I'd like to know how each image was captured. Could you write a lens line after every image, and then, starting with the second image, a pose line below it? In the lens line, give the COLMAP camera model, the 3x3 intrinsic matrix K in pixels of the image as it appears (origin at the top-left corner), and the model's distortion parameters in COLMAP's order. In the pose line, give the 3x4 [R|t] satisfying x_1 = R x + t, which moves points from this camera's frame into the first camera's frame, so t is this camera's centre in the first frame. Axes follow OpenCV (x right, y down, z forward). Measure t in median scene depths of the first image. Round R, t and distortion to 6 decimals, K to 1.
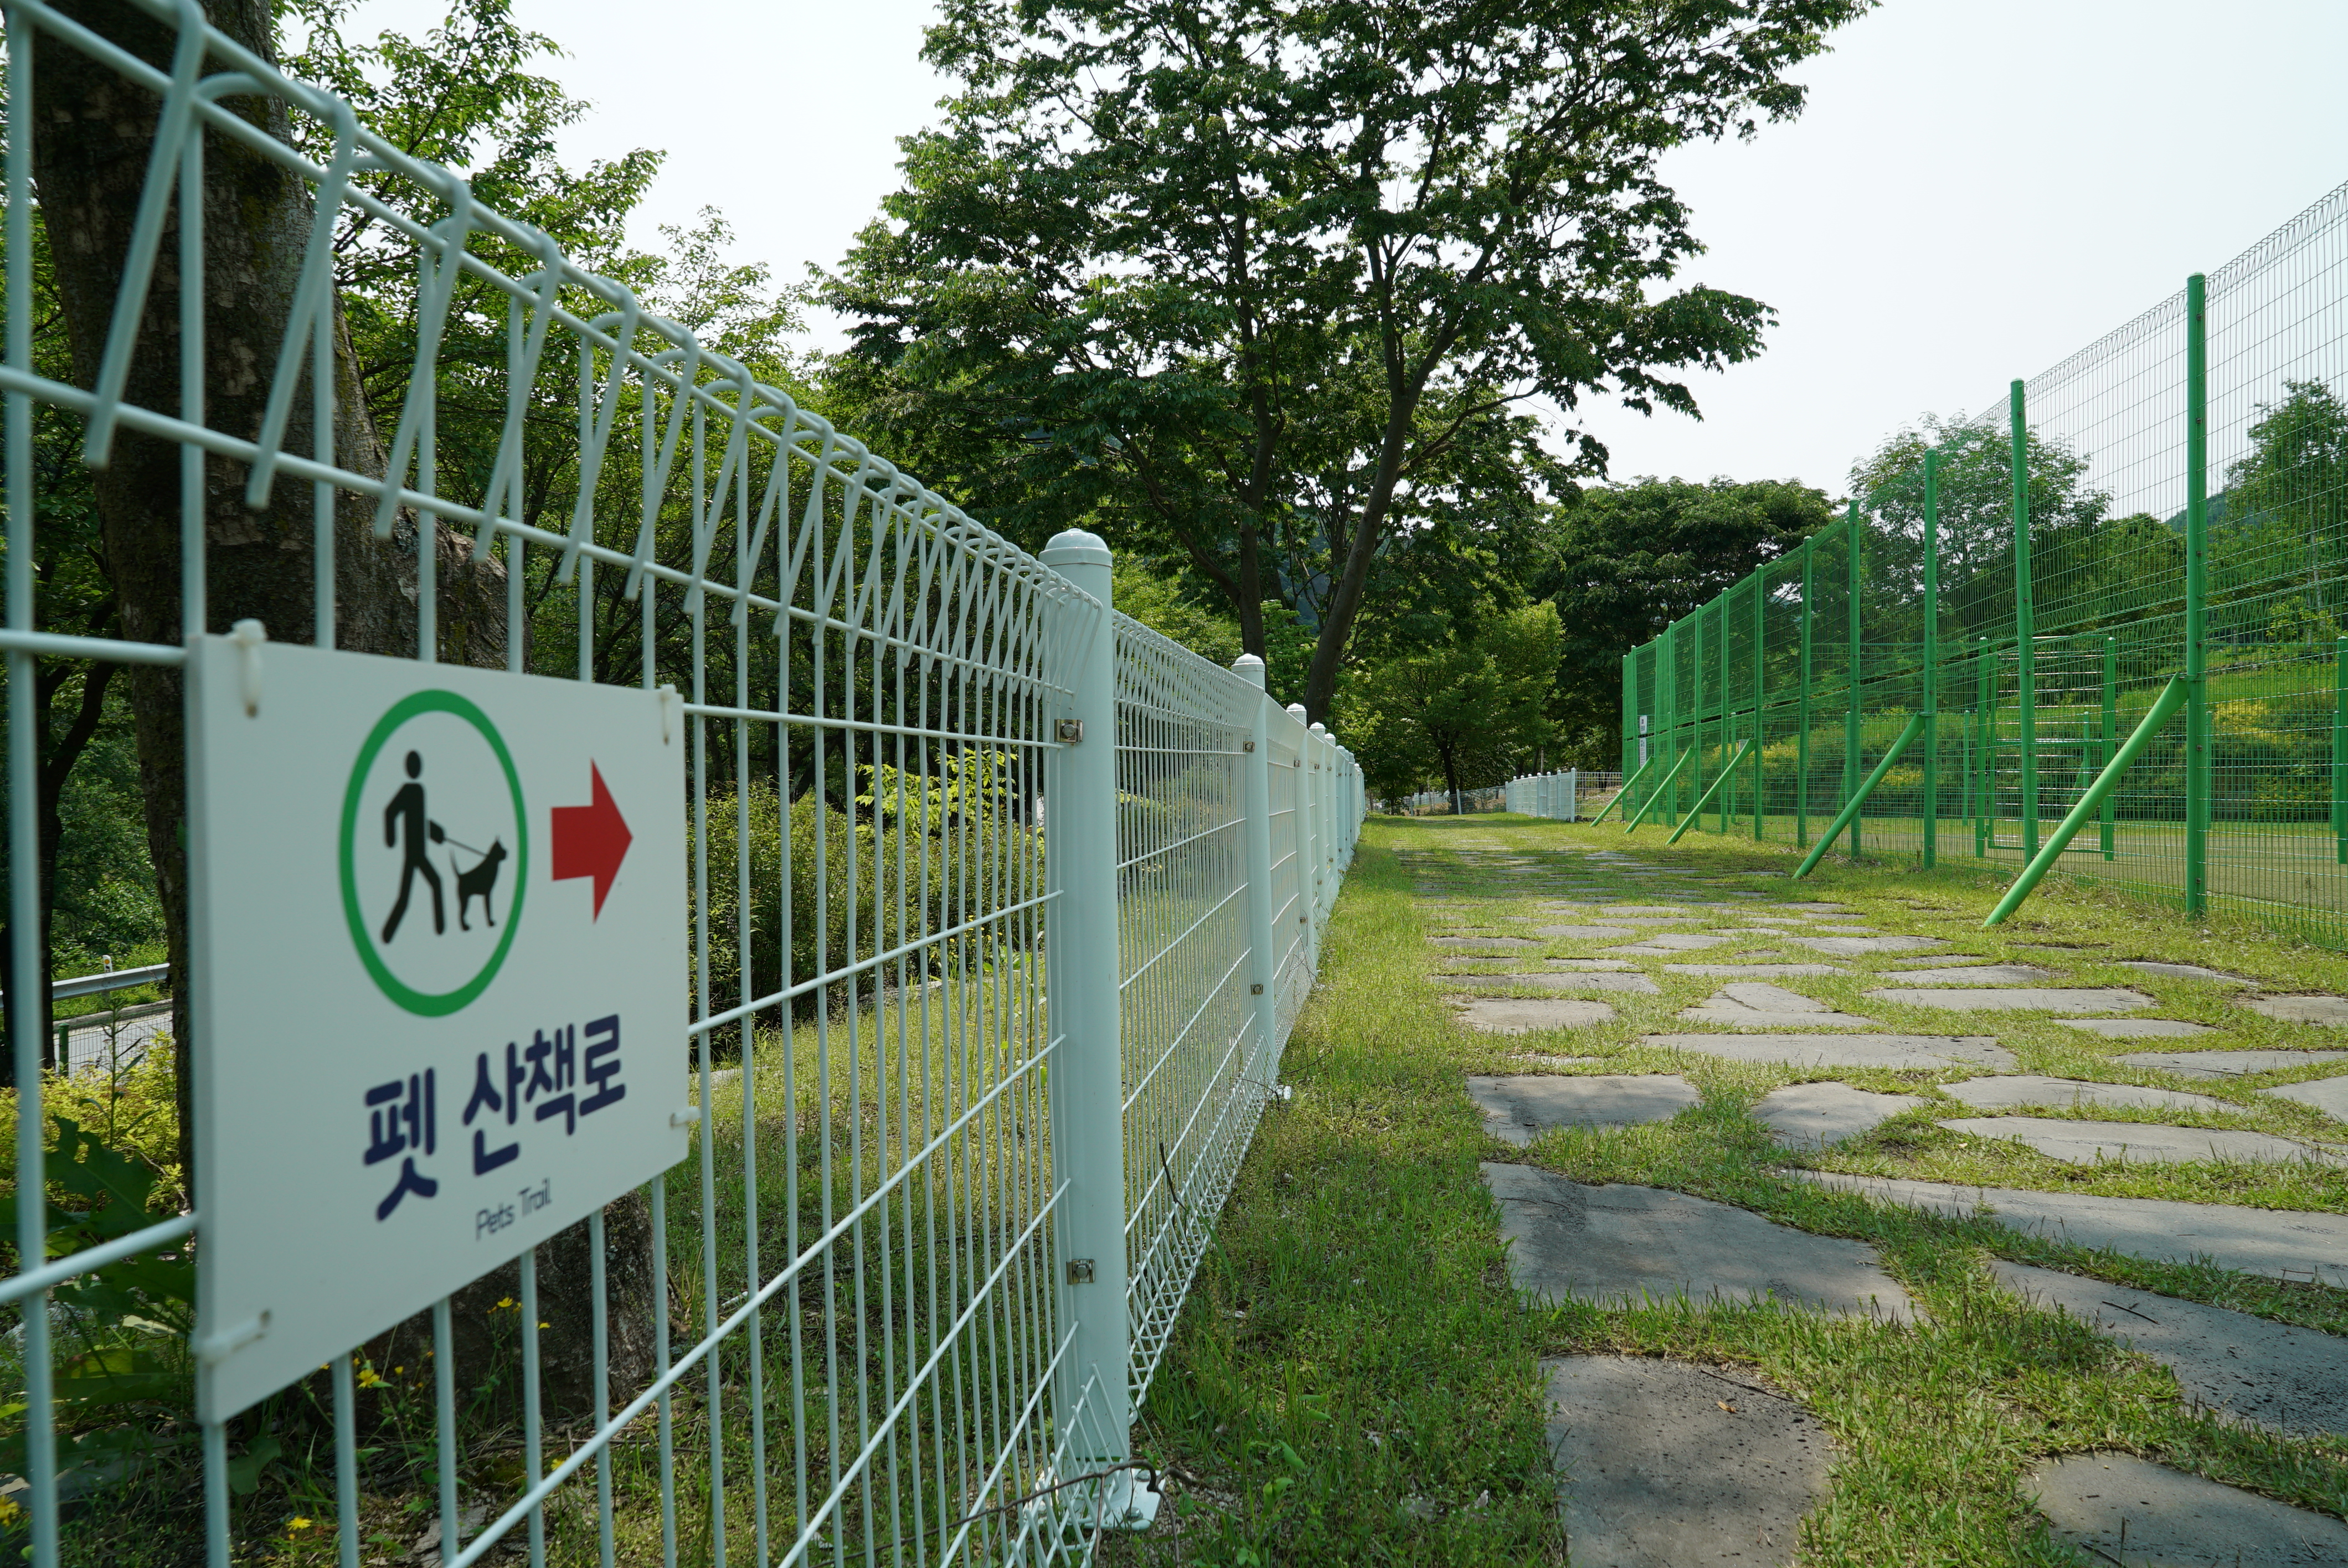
lens RADIAL K [[1548.8, 0, 1159.0], [0, 1548.8, 782.2], [0, 0, 1]] dist [-0.036084, 0.020340]
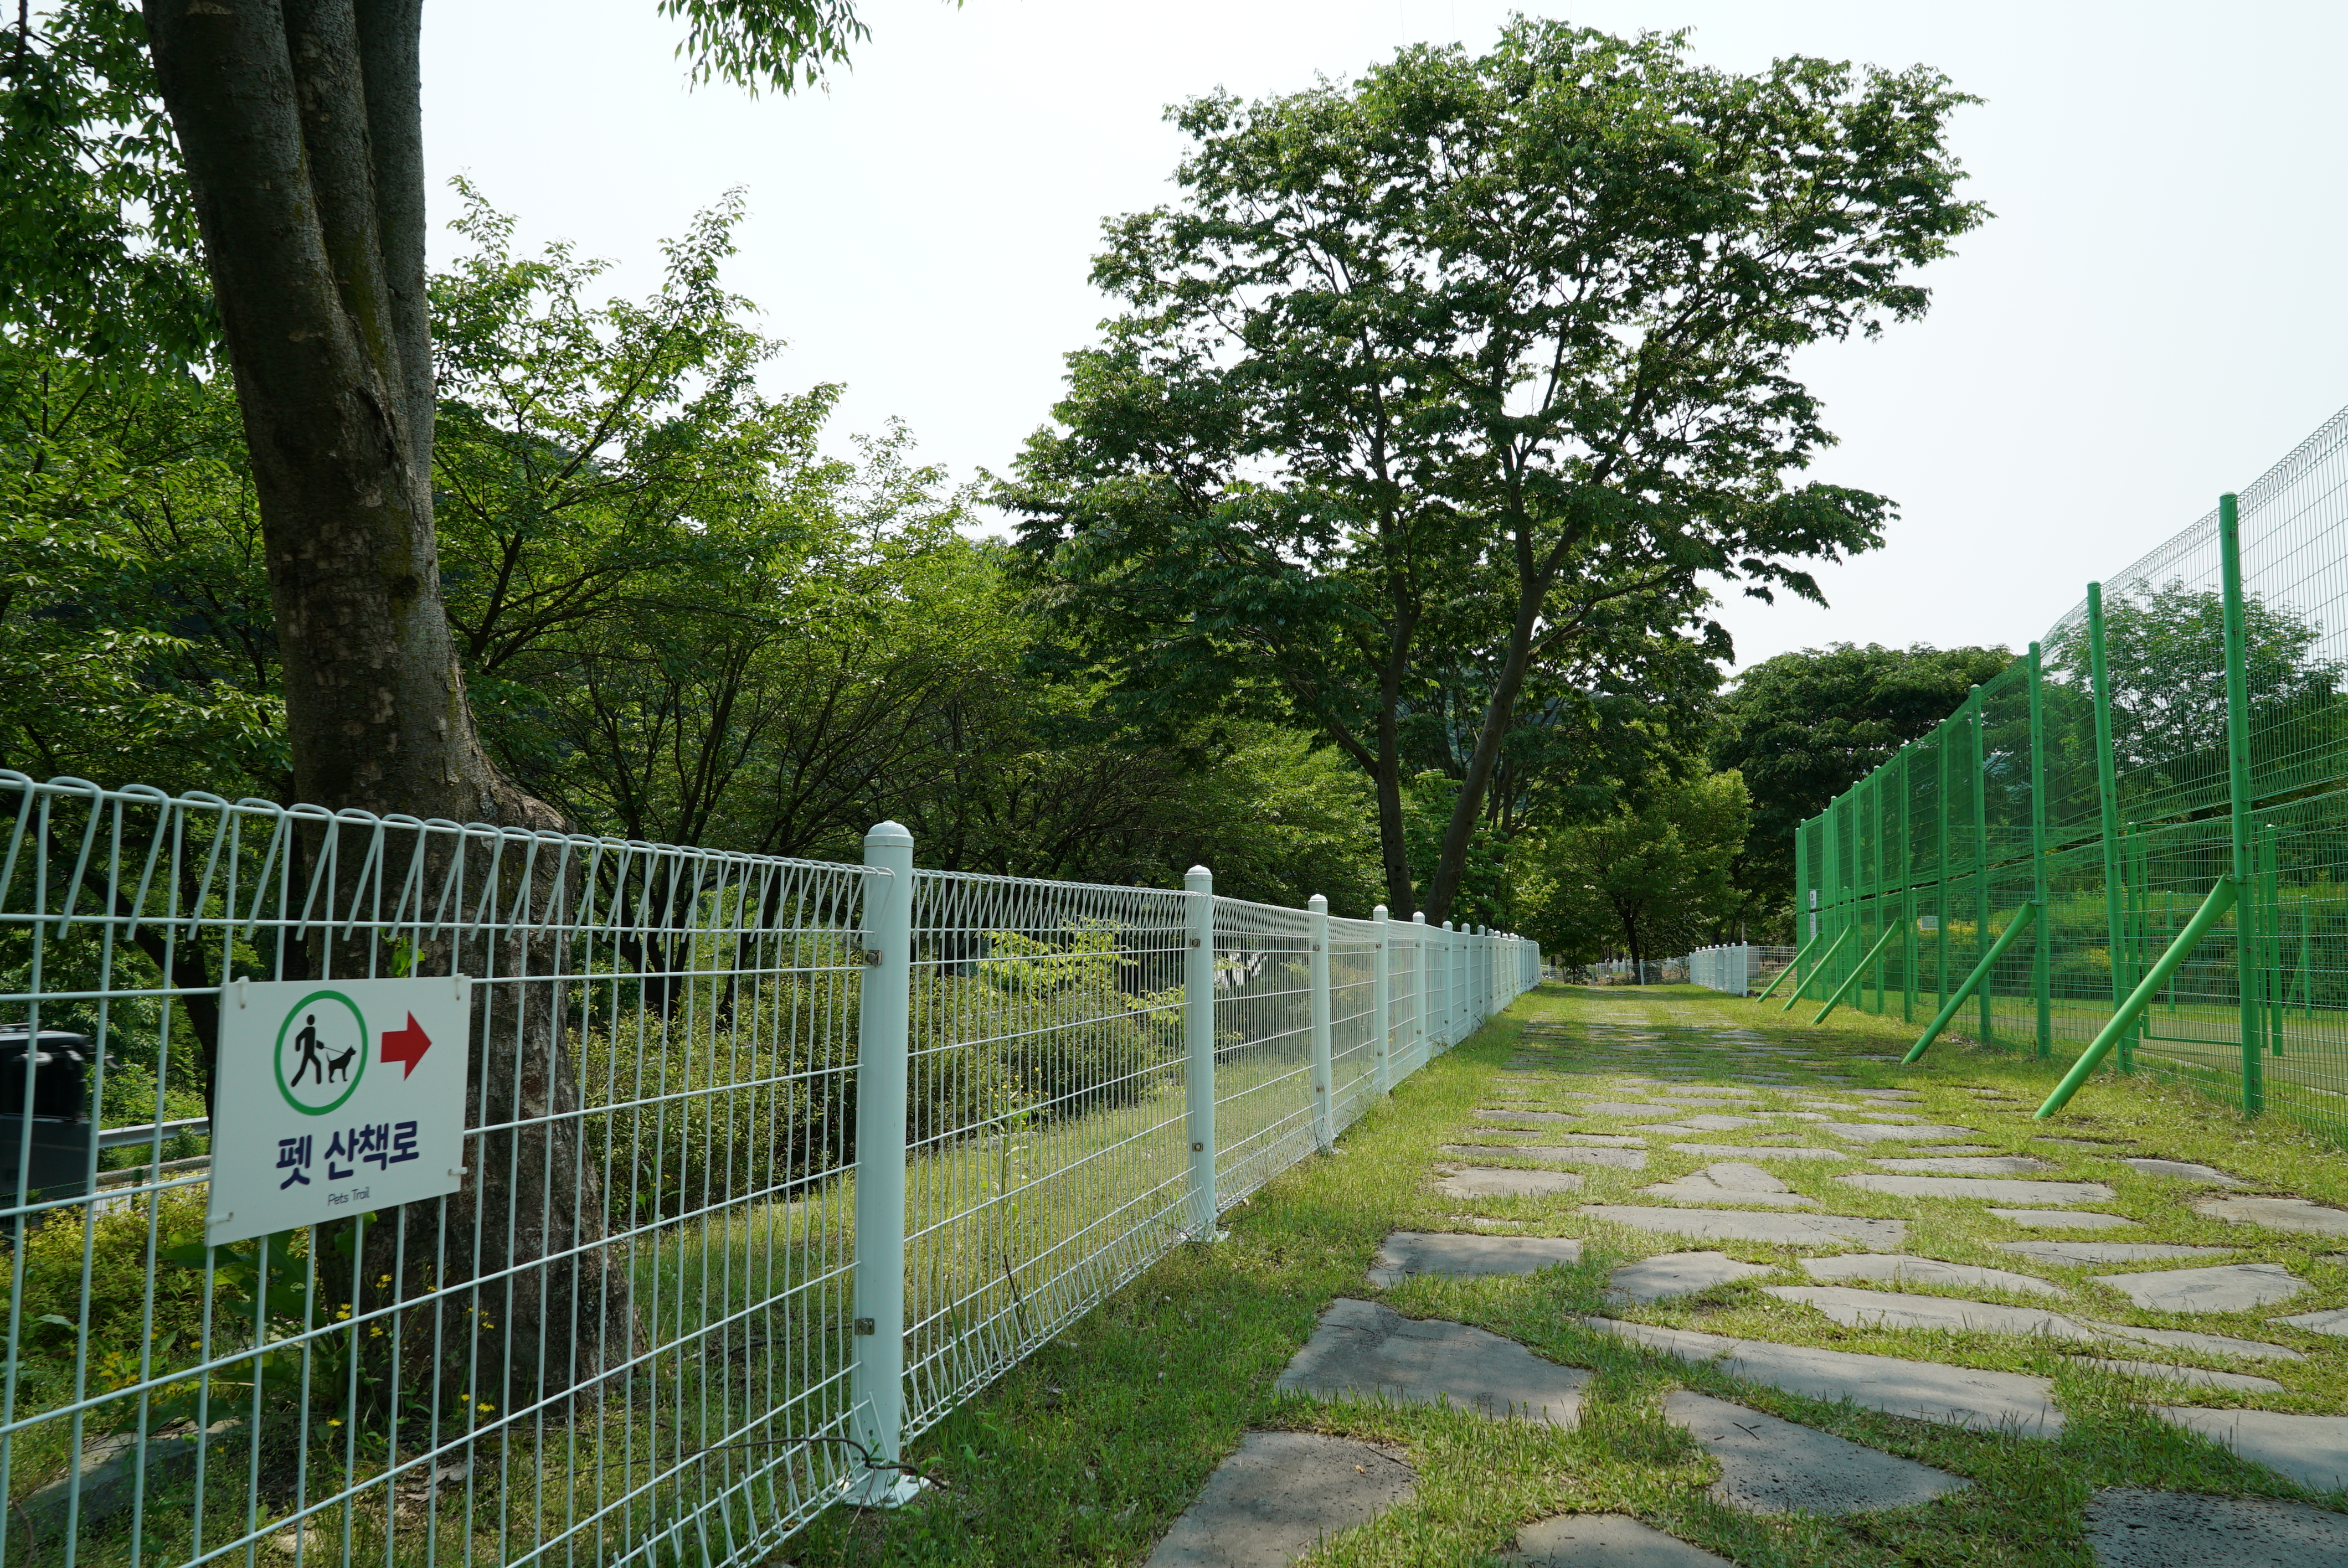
lens RADIAL K [[1548.8, 0, 1165.2], [0, 1548.8, 775.3], [0, 0, 1]] dist [-0.036084, 0.020340]
pose [[0.992333, 0.013154, -0.122892, 0.040509], [-0.026000, 0.994288, -0.103514, -0.006358], [0.120828, 0.105916, 0.987007, -0.049804]]
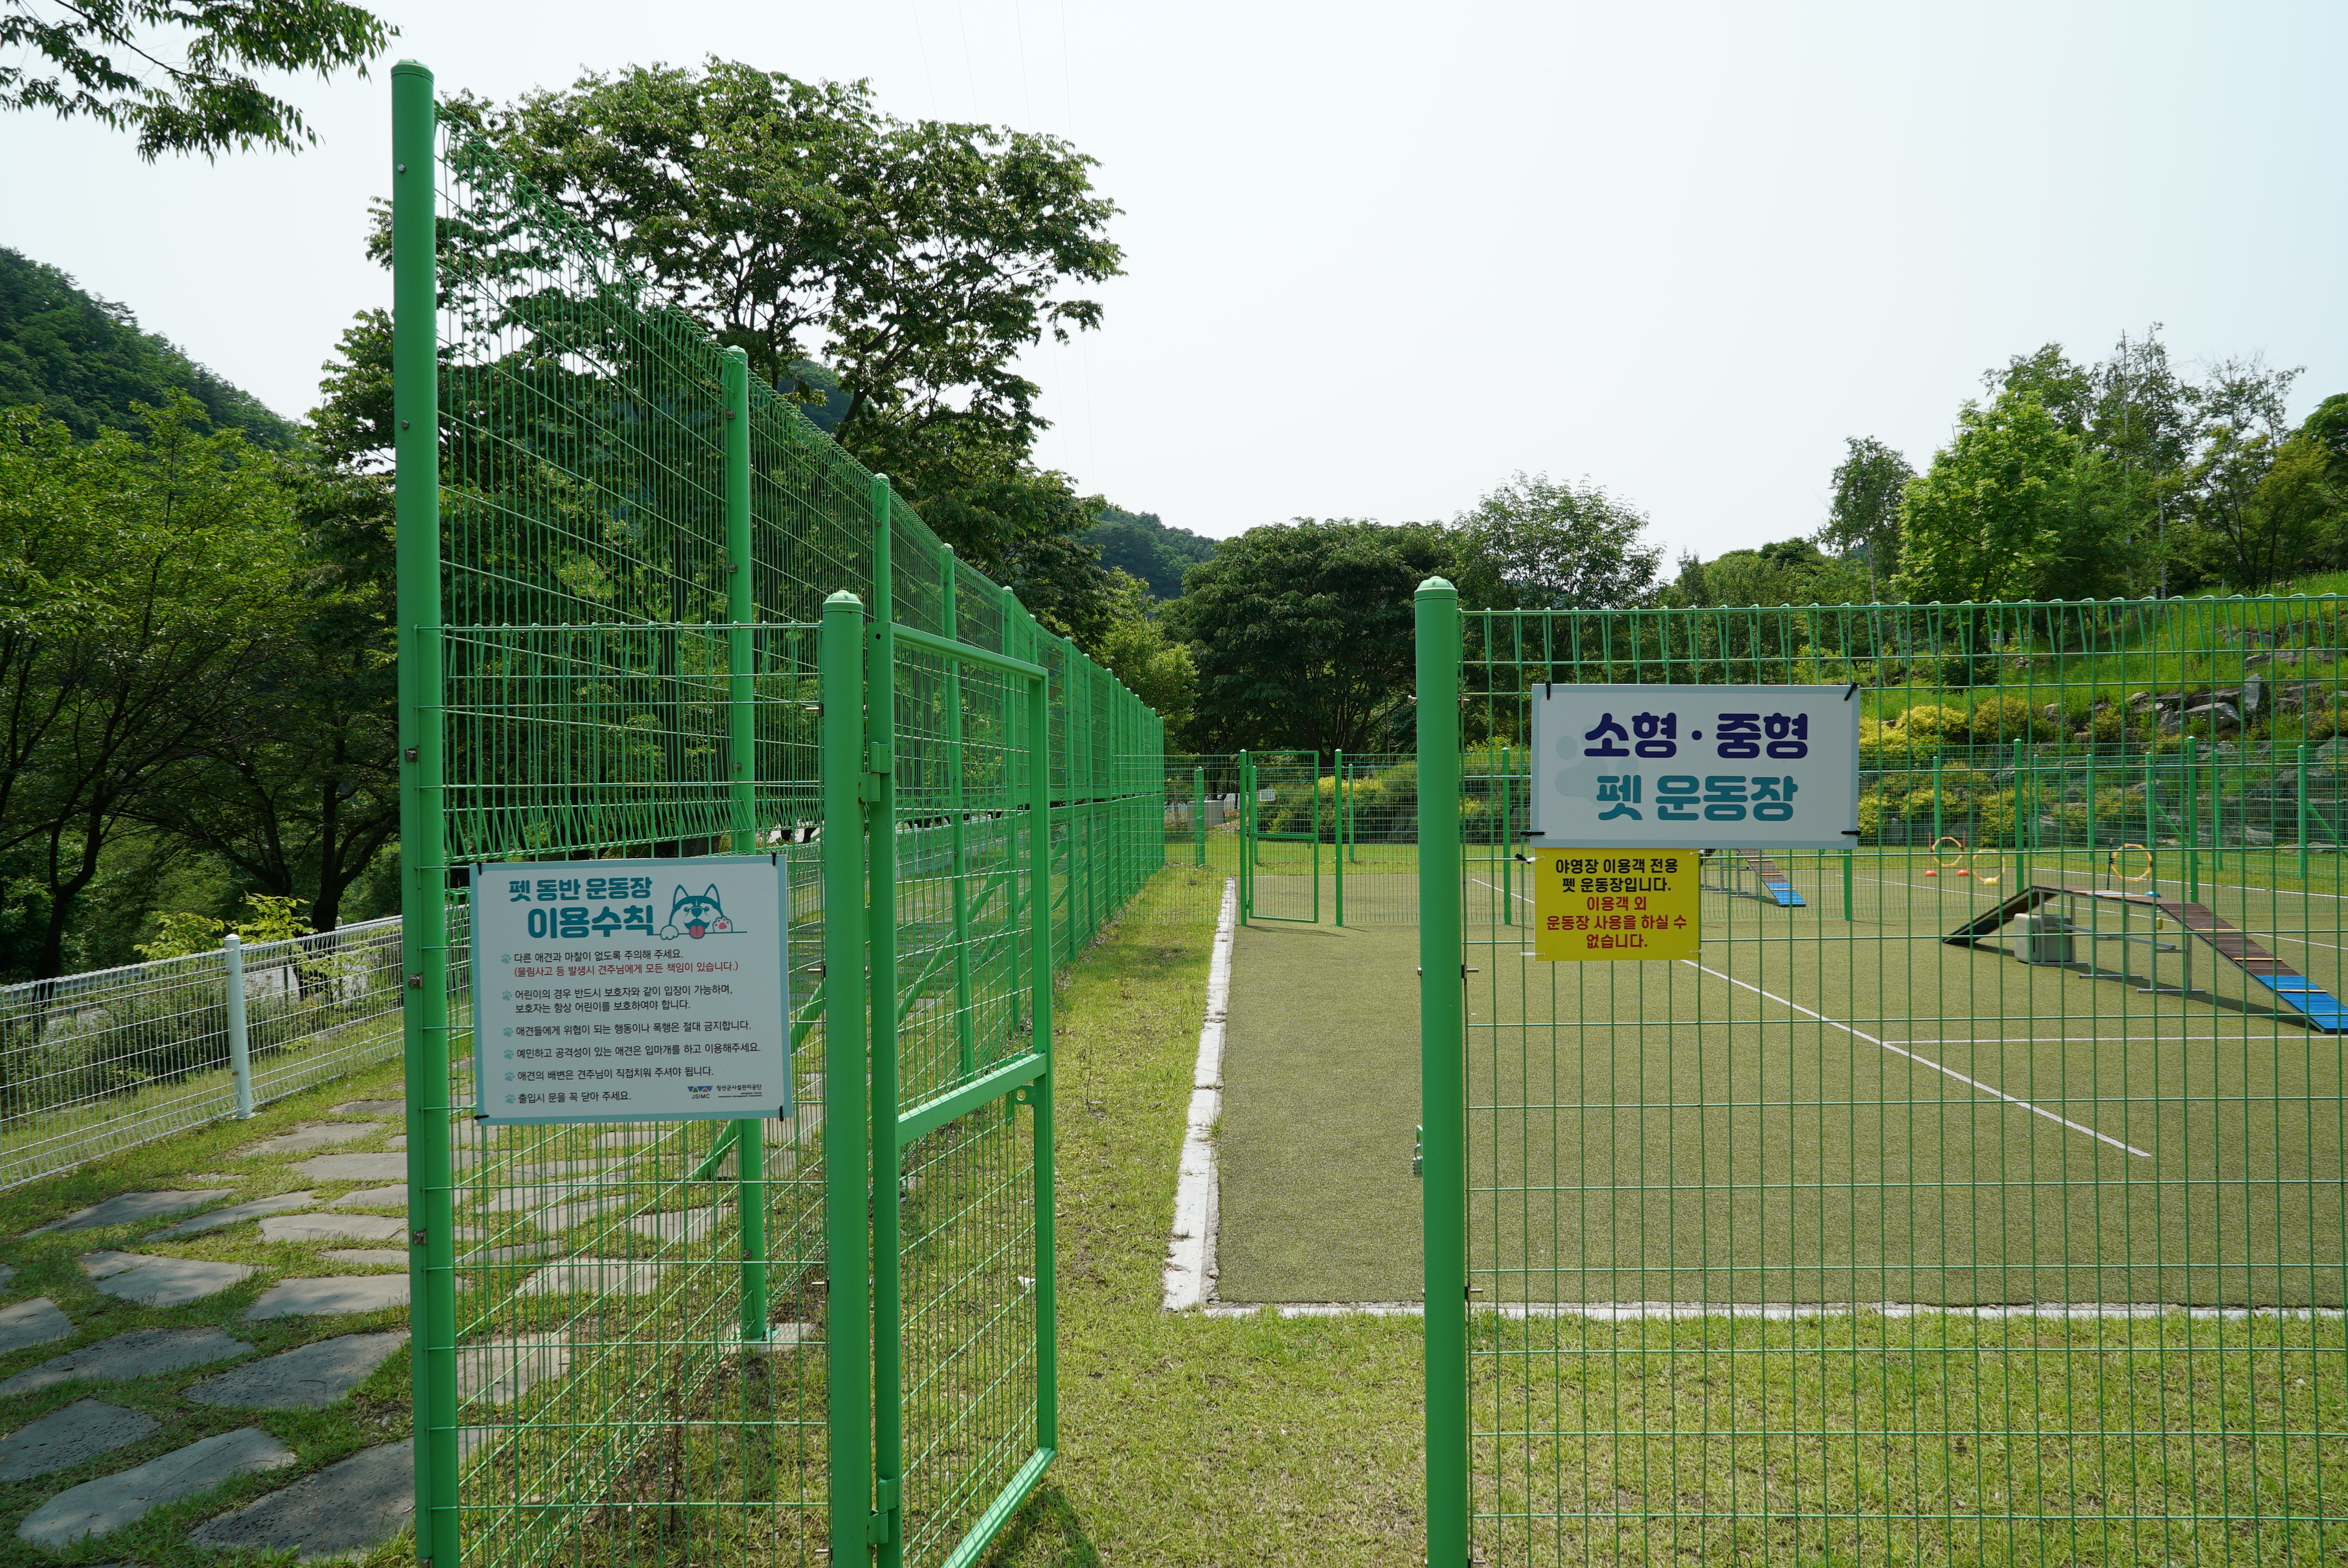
lens RADIAL K [[1548.8, 0, 1161.2], [0, 1548.8, 780.9], [0, 0, 1]] dist [-0.036084, 0.020340]
pose [[0.991974, -0.021652, 0.124573, 0.303740], [0.021862, 0.999761, -0.000319, -0.067732], [-0.124536, 0.003040, 0.992210, -0.238170]]
